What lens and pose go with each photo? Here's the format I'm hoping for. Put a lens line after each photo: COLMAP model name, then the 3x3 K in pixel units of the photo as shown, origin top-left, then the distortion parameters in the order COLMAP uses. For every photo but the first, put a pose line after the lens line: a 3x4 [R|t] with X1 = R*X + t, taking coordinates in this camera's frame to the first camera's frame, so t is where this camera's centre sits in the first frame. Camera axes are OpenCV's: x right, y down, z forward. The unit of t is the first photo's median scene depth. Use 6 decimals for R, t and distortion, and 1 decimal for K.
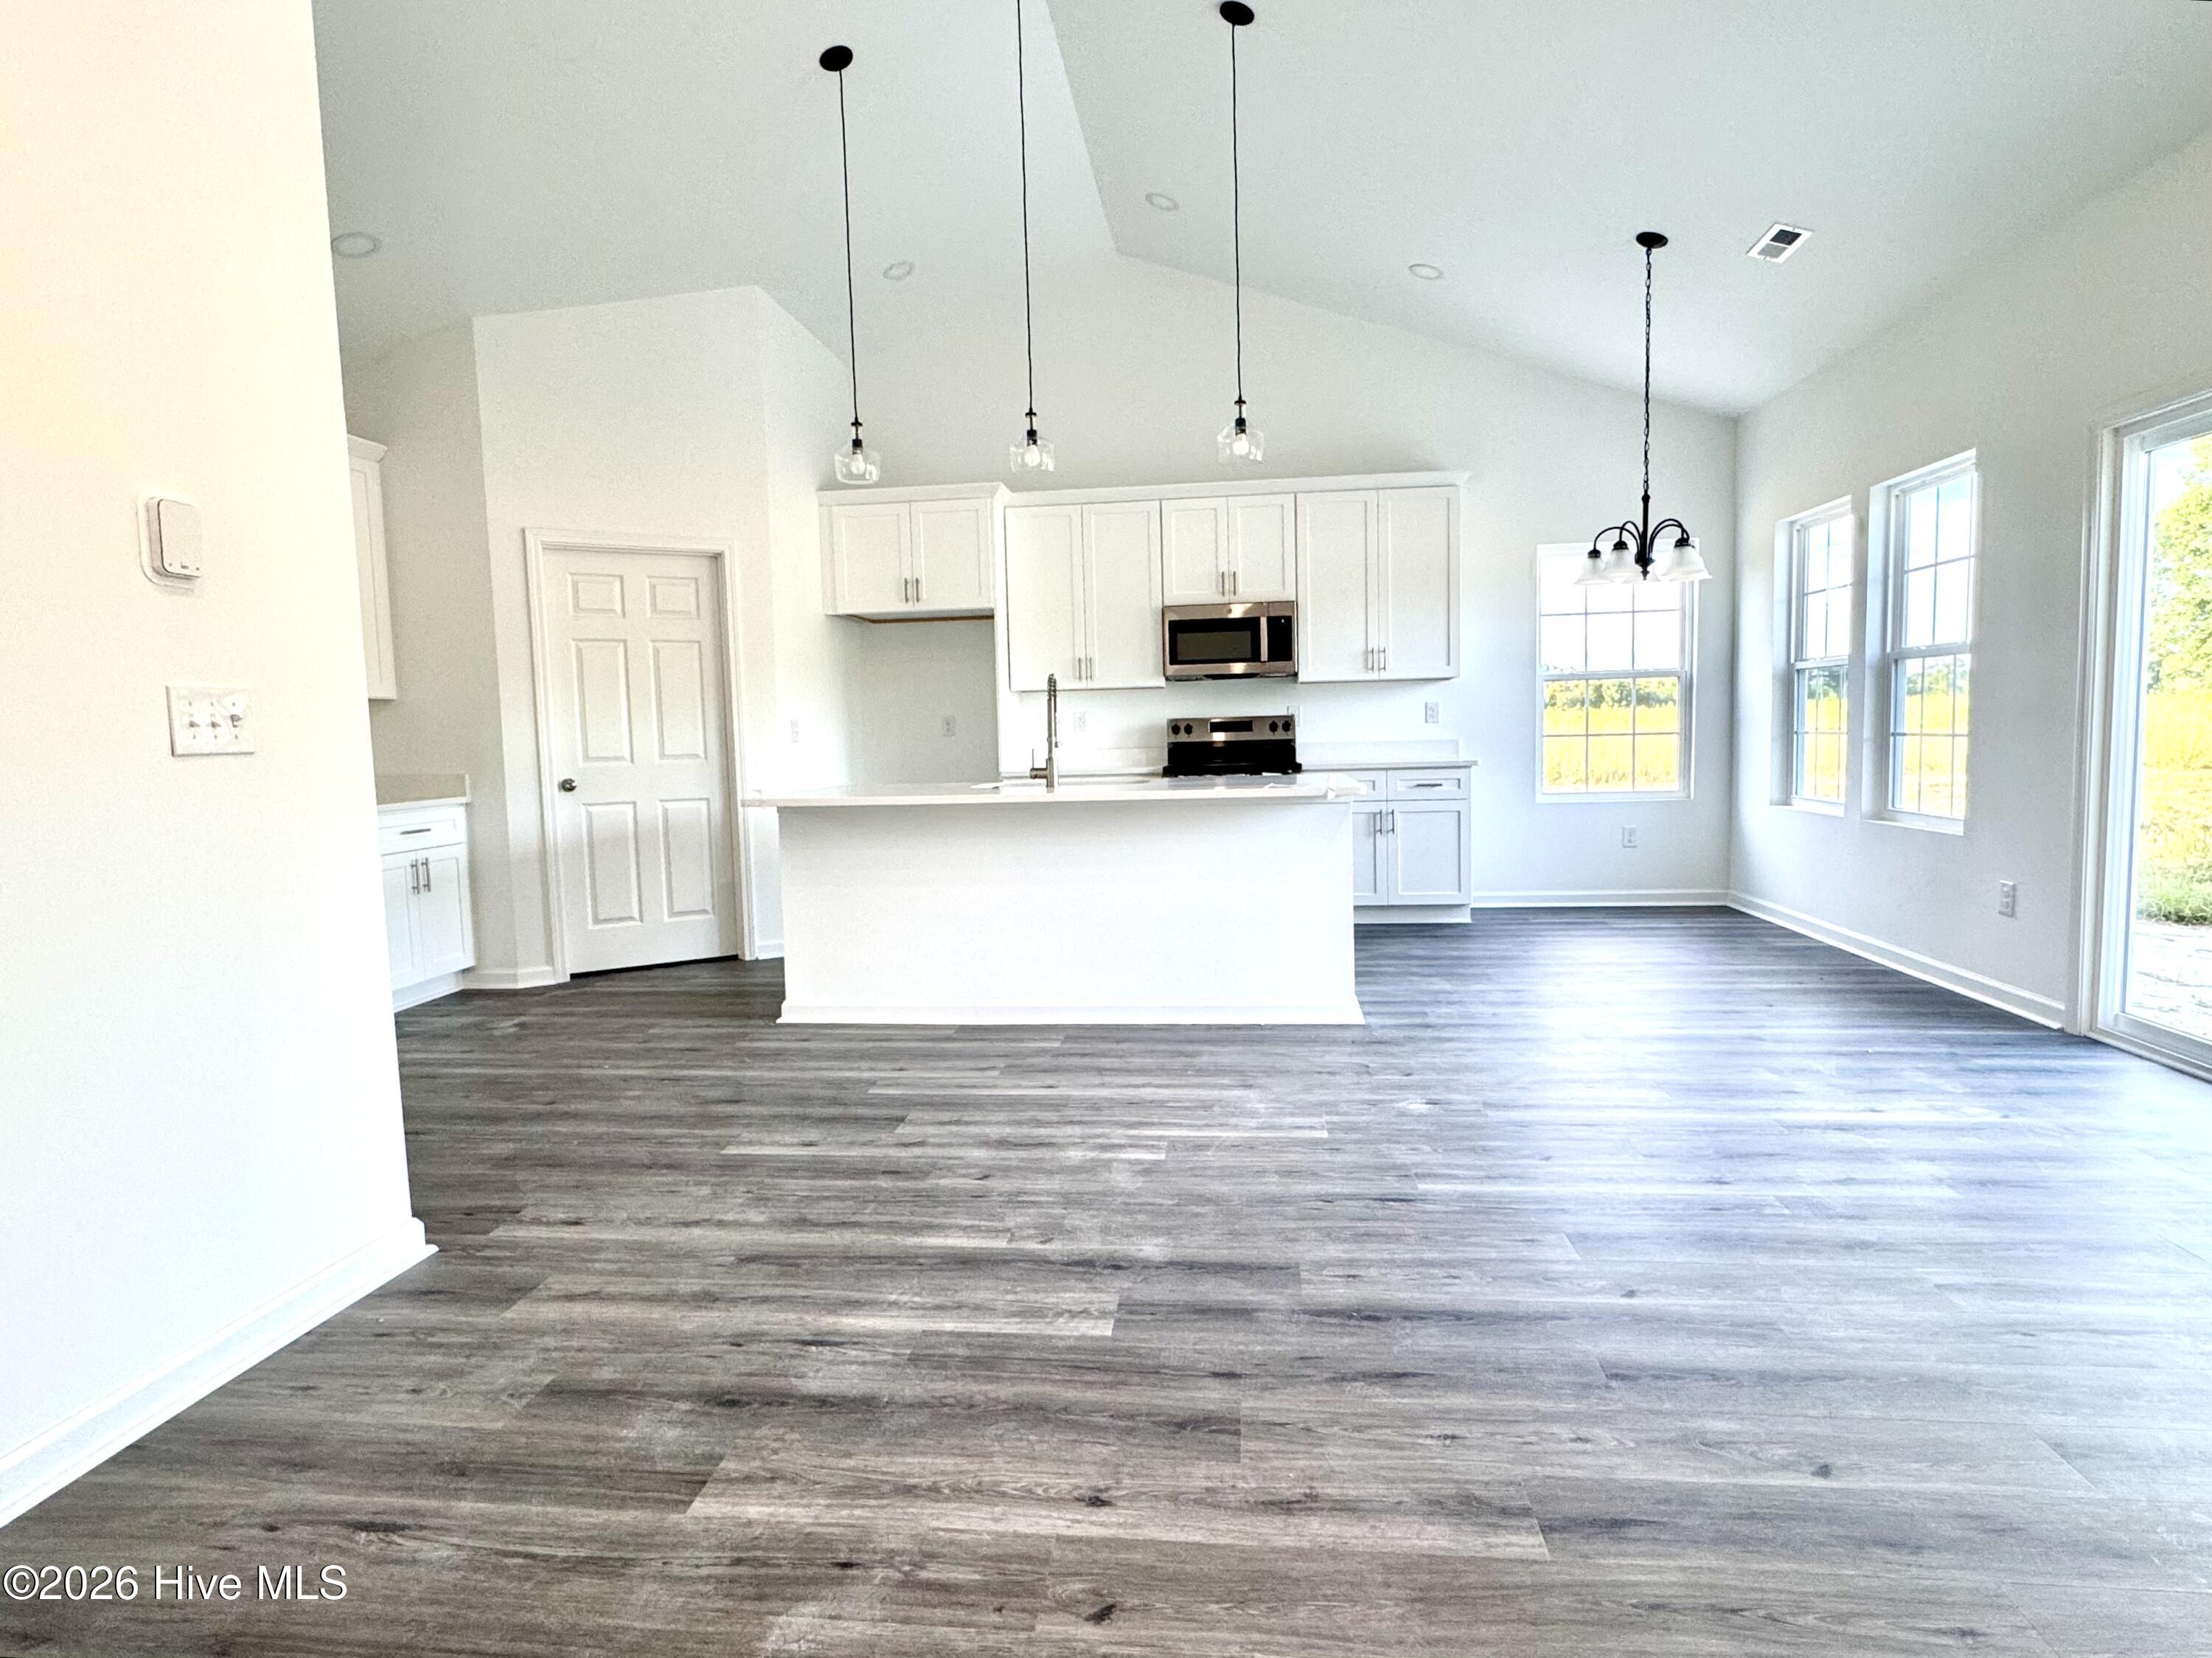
lens RADIAL K [[1178.2, 0, 1086.1], [0, 1178.2, 829.5], [0, 0, 1]] dist [0.009090, 0.000427]
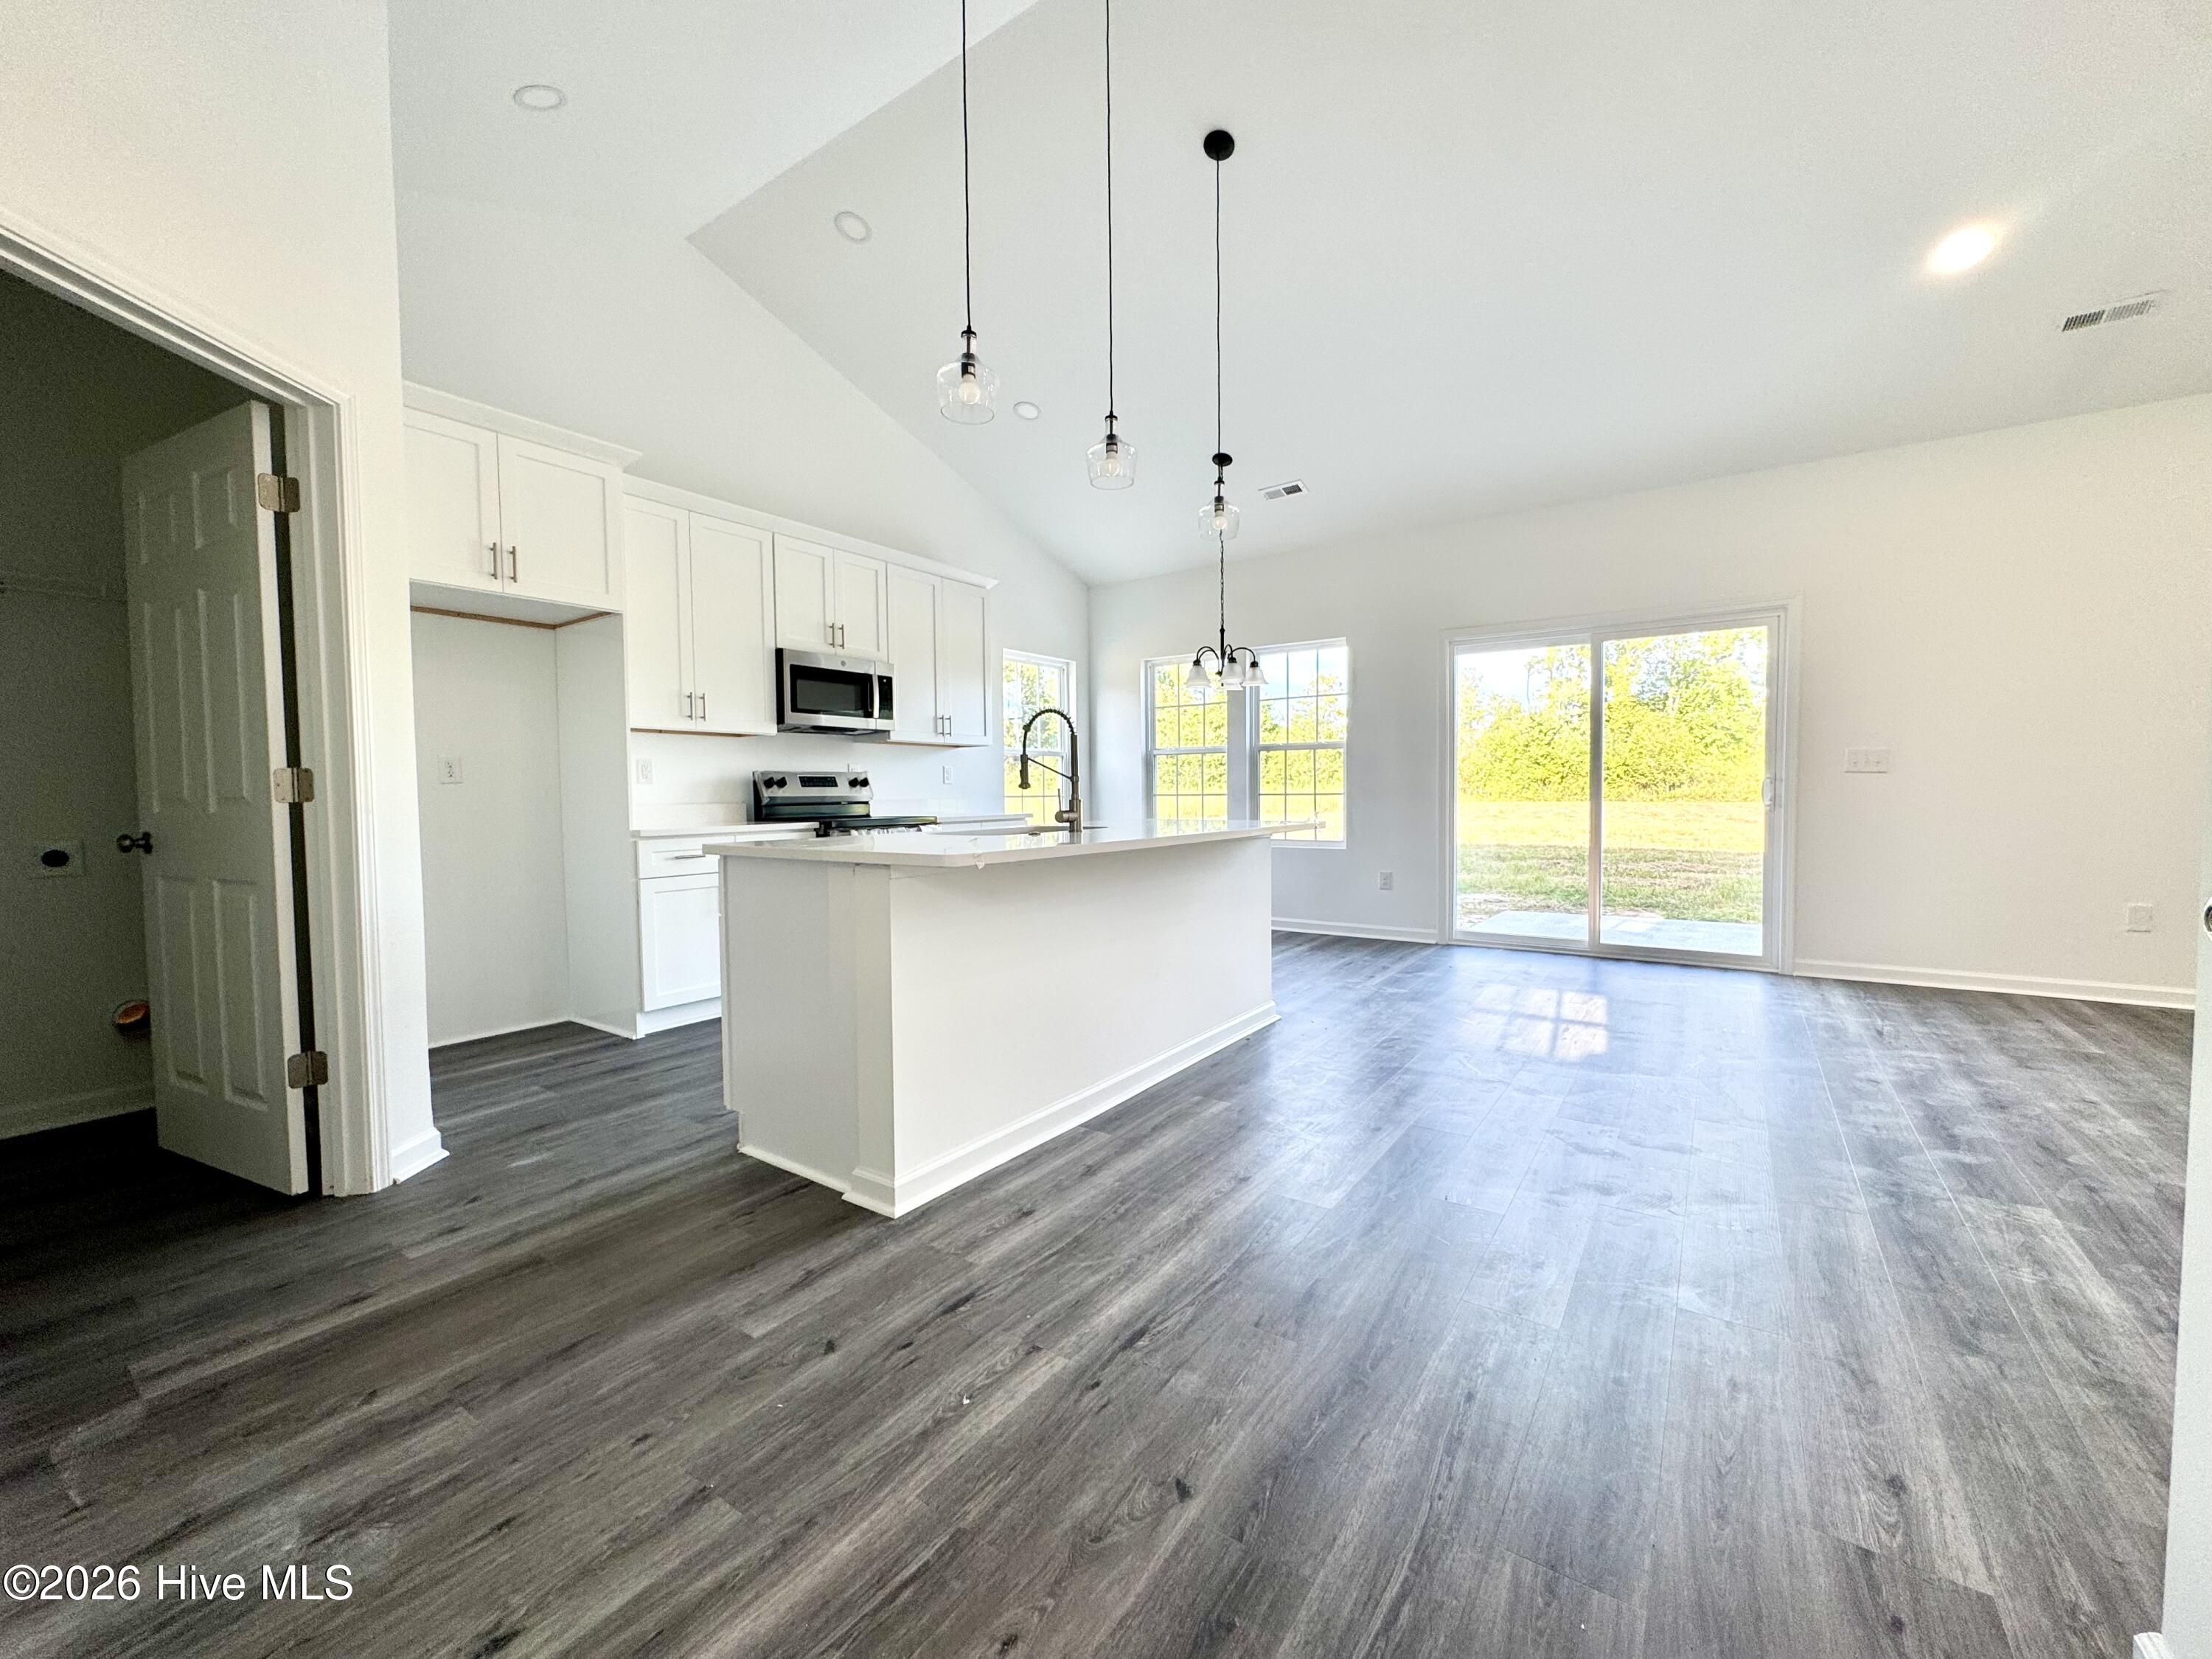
lens RADIAL K [[889.6, 0, 1105.0], [0, 889.6, 839.7], [0, 0, 1]] dist [-0.003786, 0.001013]
pose [[0.465970, -0.025113, 0.884444, -0.669024], [0.072744, 0.997300, -0.010008, -0.024059], [-0.881805, 0.069001, 0.466539, 0.724012]]
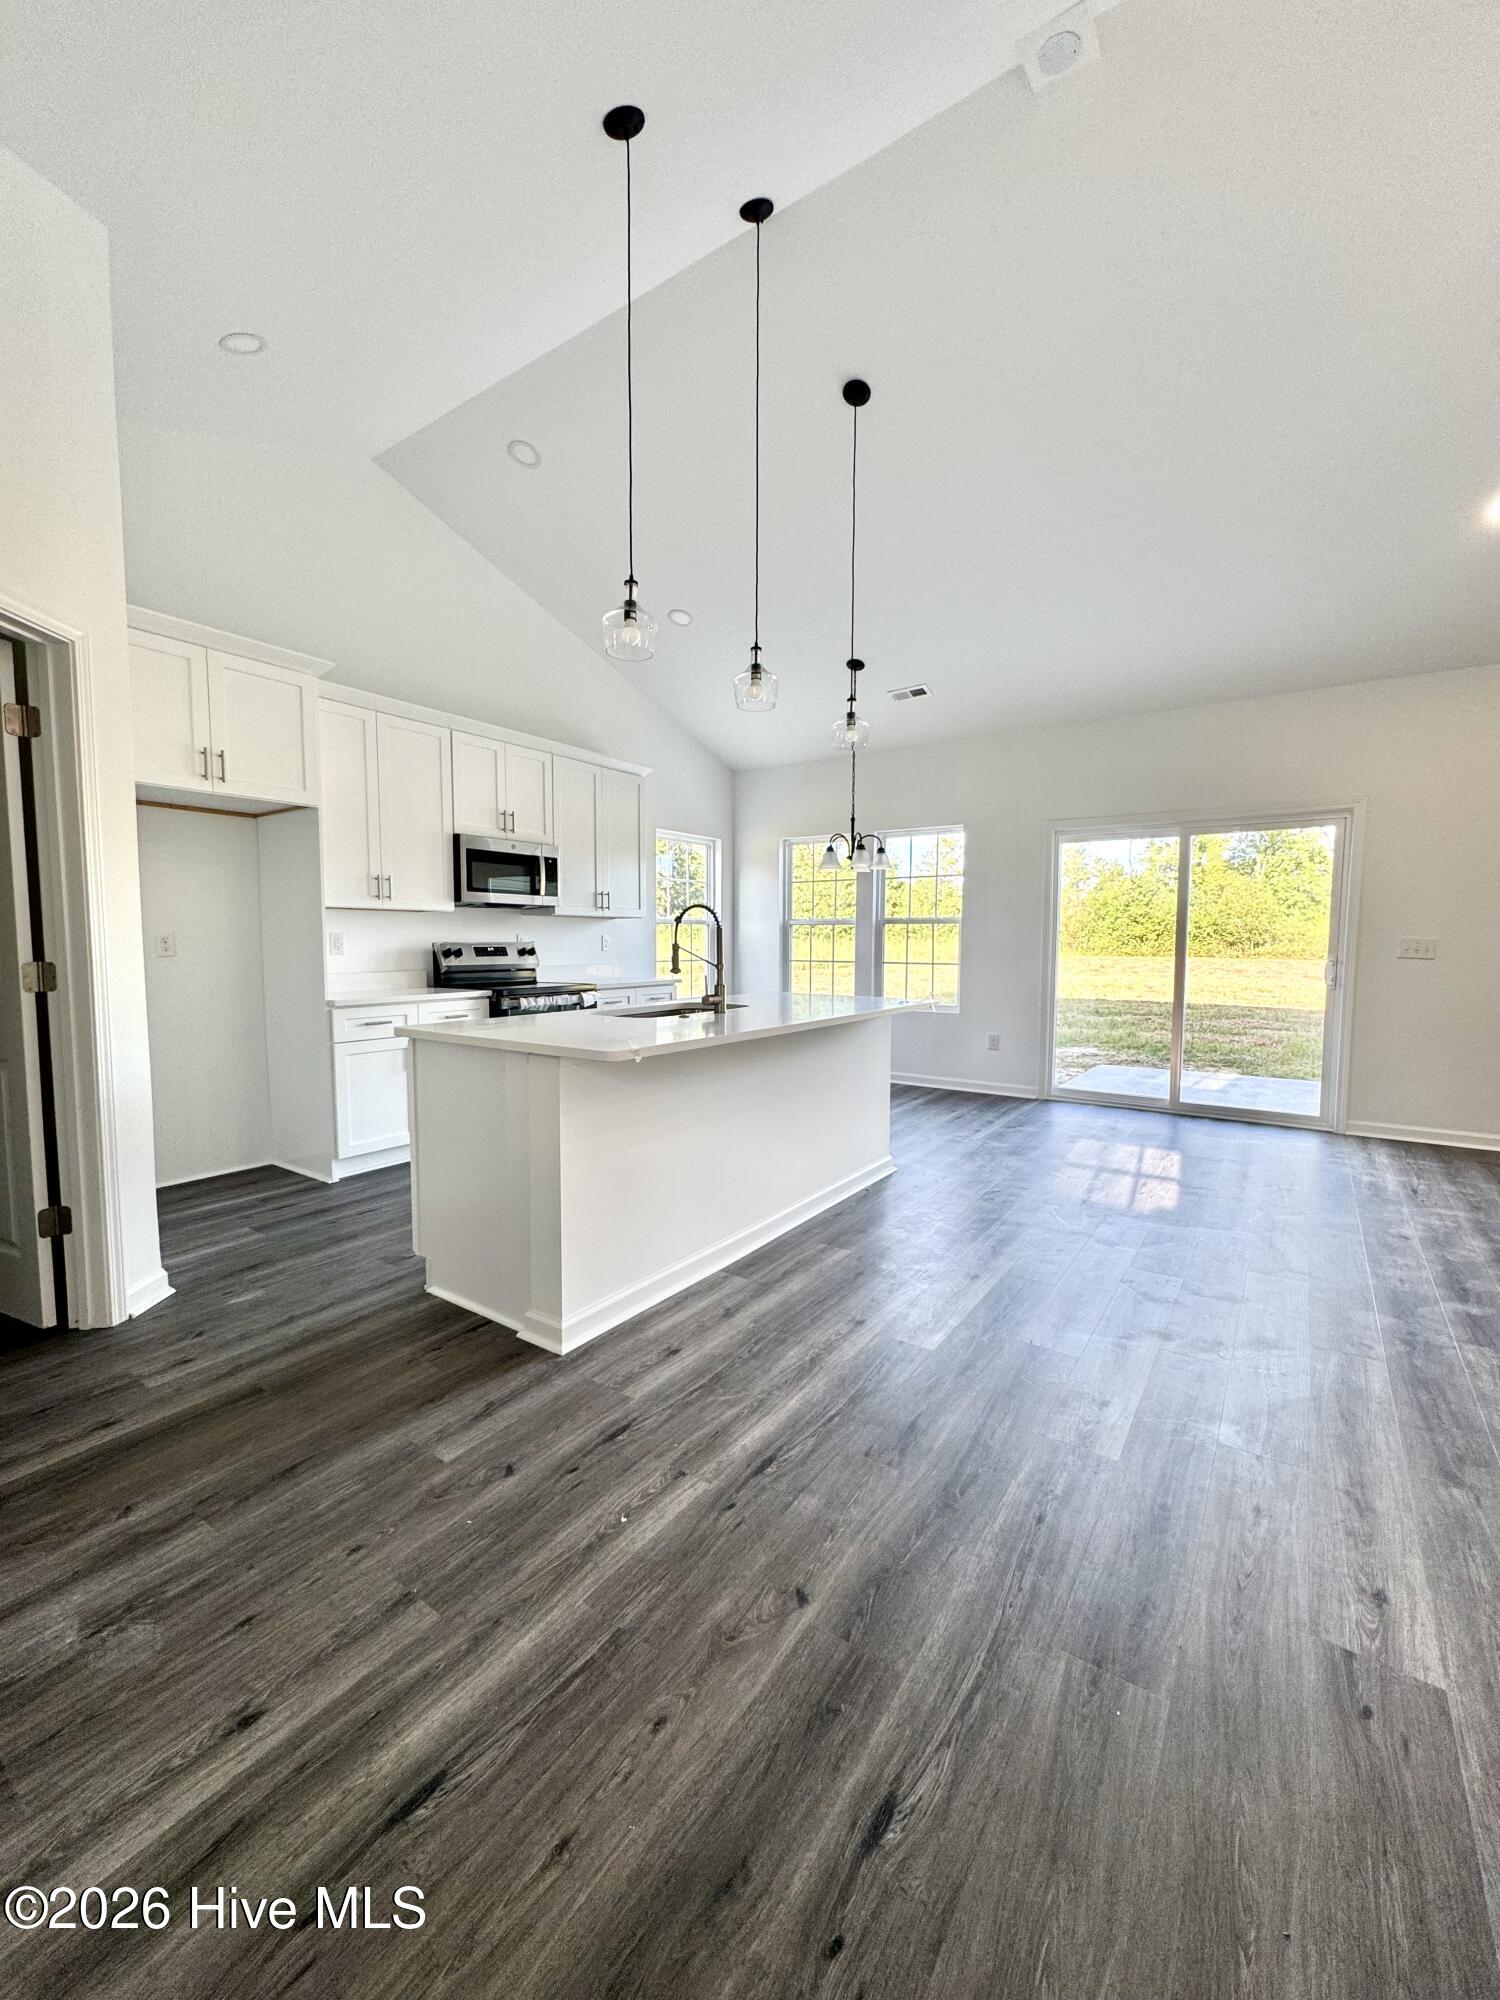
lens RADIAL K [[804.4, 0, 751.5], [0, 804.4, 1011.6], [0, 0, 1]] dist [-0.003786, 0.001013]
pose [[0.459480, -0.050242, 0.886766, -0.689534], [0.059197, 0.997911, 0.025866, -0.058755], [-0.886213, 0.040609, 0.461494, 0.710750]]
